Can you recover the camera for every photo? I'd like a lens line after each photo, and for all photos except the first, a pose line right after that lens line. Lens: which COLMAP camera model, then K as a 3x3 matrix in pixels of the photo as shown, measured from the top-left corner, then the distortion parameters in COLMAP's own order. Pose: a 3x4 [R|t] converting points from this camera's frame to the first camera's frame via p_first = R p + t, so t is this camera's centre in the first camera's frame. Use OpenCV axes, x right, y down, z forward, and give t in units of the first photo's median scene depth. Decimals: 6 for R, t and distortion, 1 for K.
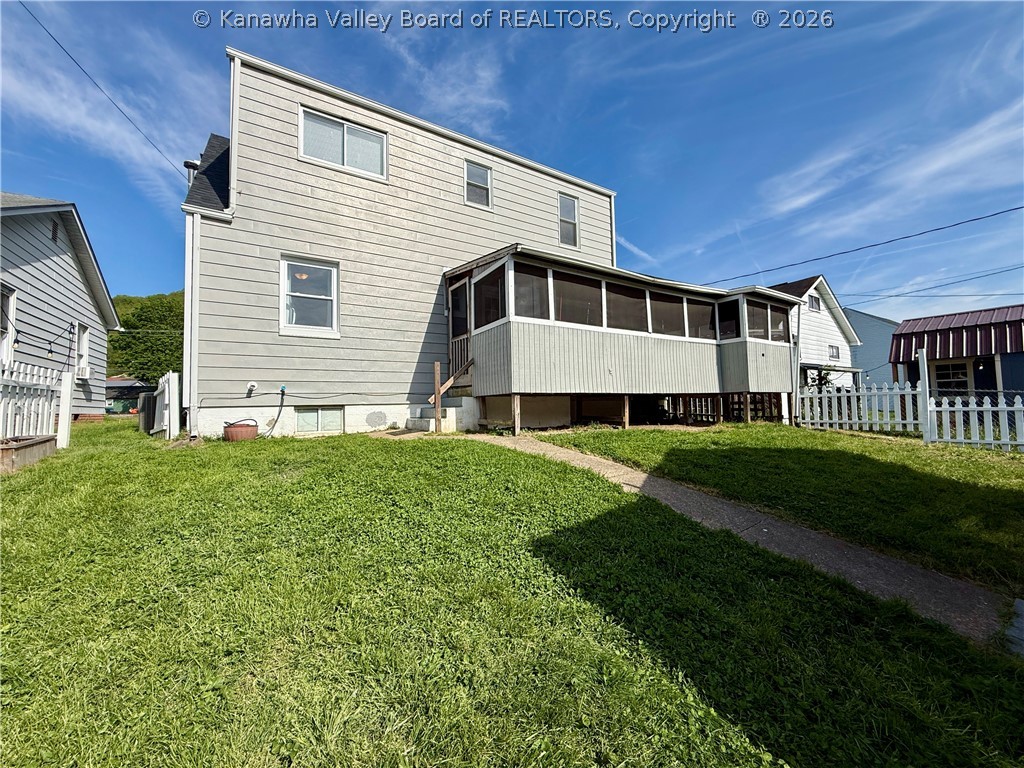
lens RADIAL K [[409.5, 0, 510.8], [0, 409.5, 380.0], [0, 0, 1]] dist [-0.001602, 0.000906]
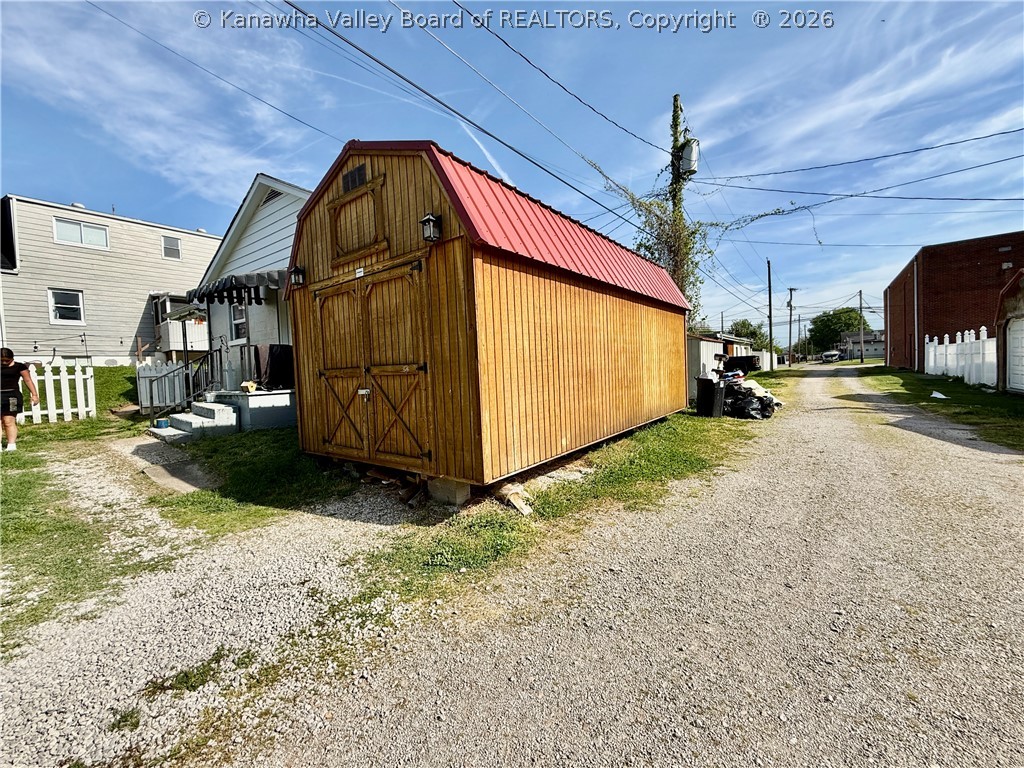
lens RADIAL K [[409.5, 0, 509.8], [0, 409.5, 384.7], [0, 0, 1]] dist [-0.001602, 0.000906]
pose [[0.941205, -0.024547, 0.336944, 0.970647], [-0.003544, 0.996584, 0.082503, 0.024661], [-0.337818, -0.078847, 0.937903, -1.844295]]
